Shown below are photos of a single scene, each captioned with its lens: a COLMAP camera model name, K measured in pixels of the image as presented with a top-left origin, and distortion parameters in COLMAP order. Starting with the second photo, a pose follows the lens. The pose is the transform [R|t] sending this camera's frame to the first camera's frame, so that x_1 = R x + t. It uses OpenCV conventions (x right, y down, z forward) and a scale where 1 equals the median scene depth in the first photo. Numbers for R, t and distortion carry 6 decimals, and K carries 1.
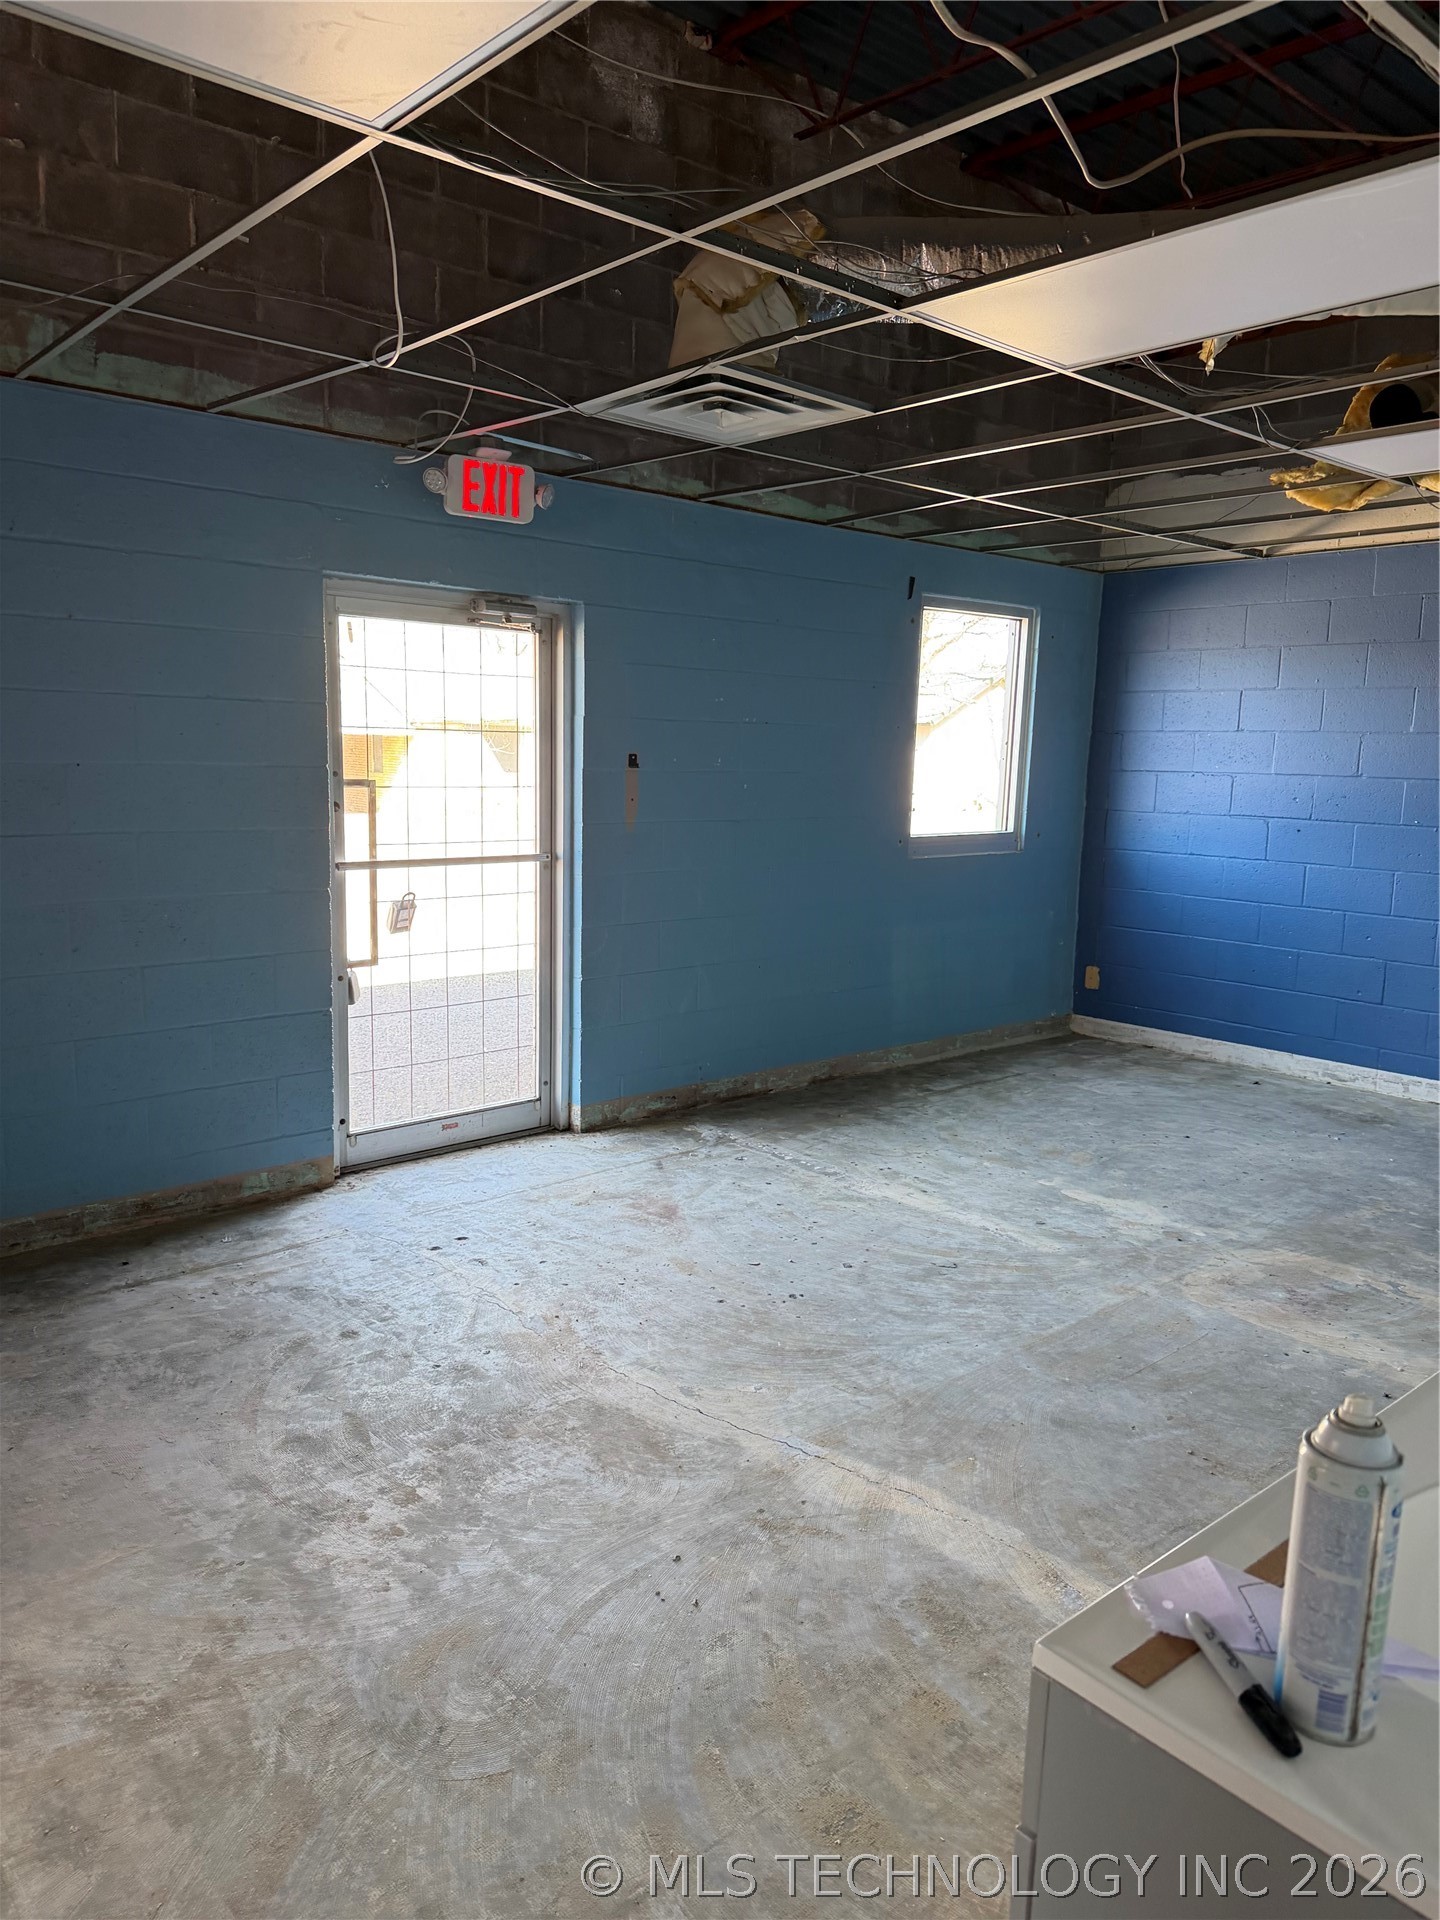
lens RADIAL K [[1348.9, 0, 713.6], [0, 1348.9, 941.1], [0, 0, 1]] dist [0.015413, -0.021887]
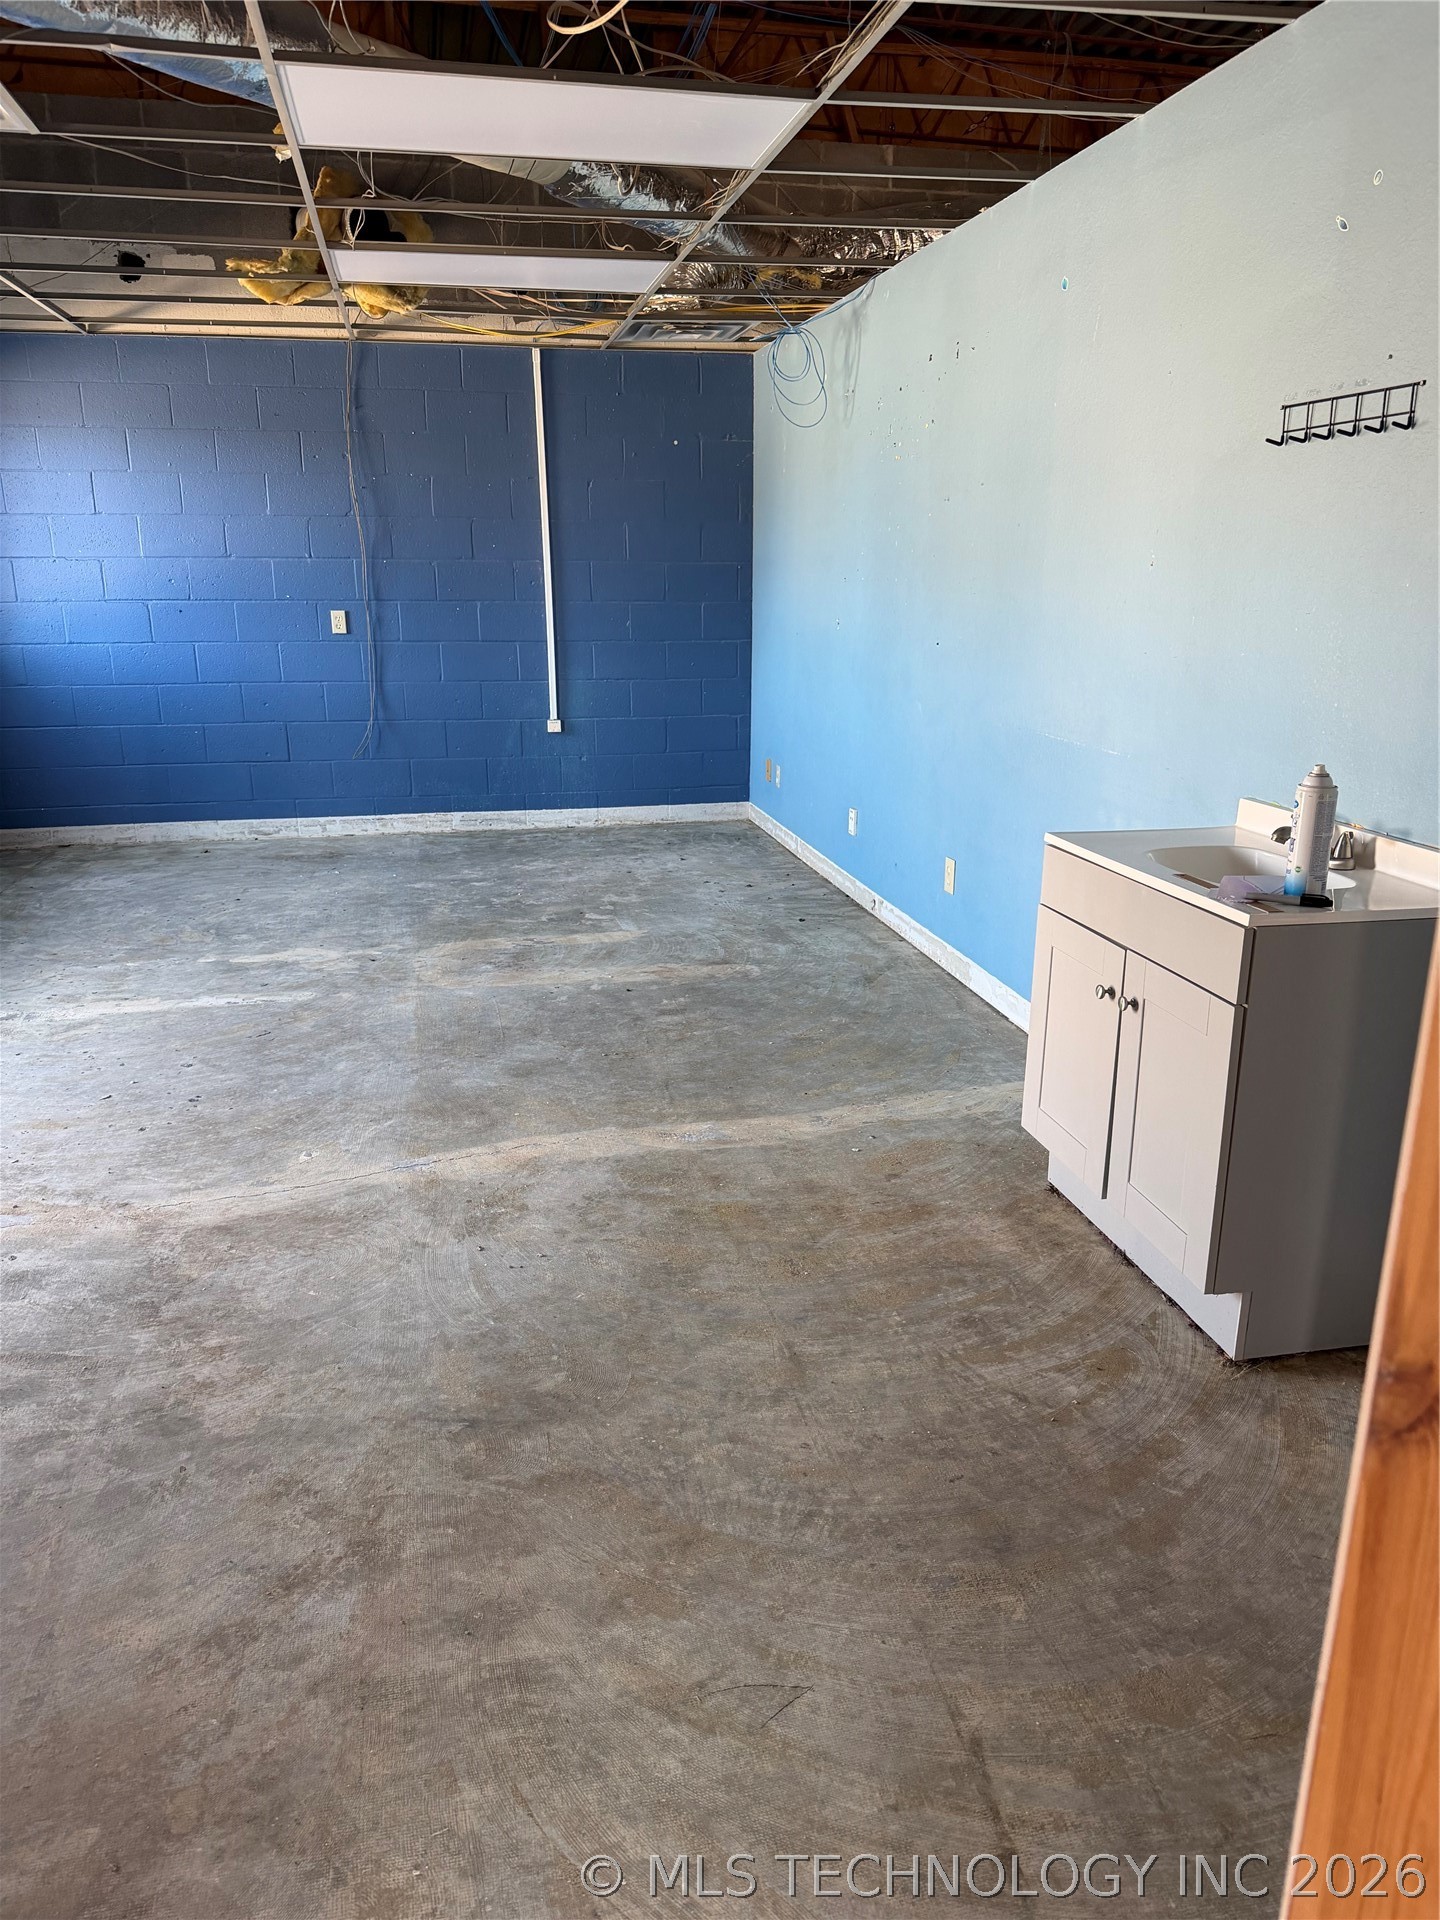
lens RADIAL K [[1348.9, 0, 739.3], [0, 1348.9, 954.9], [0, 0, 1]] dist [0.015413, -0.021887]
pose [[0.473780, -0.265875, 0.839549, -0.453501], [0.134252, 0.963999, 0.229524, -0.009282], [-0.870350, 0.003967, 0.492418, 0.135946]]
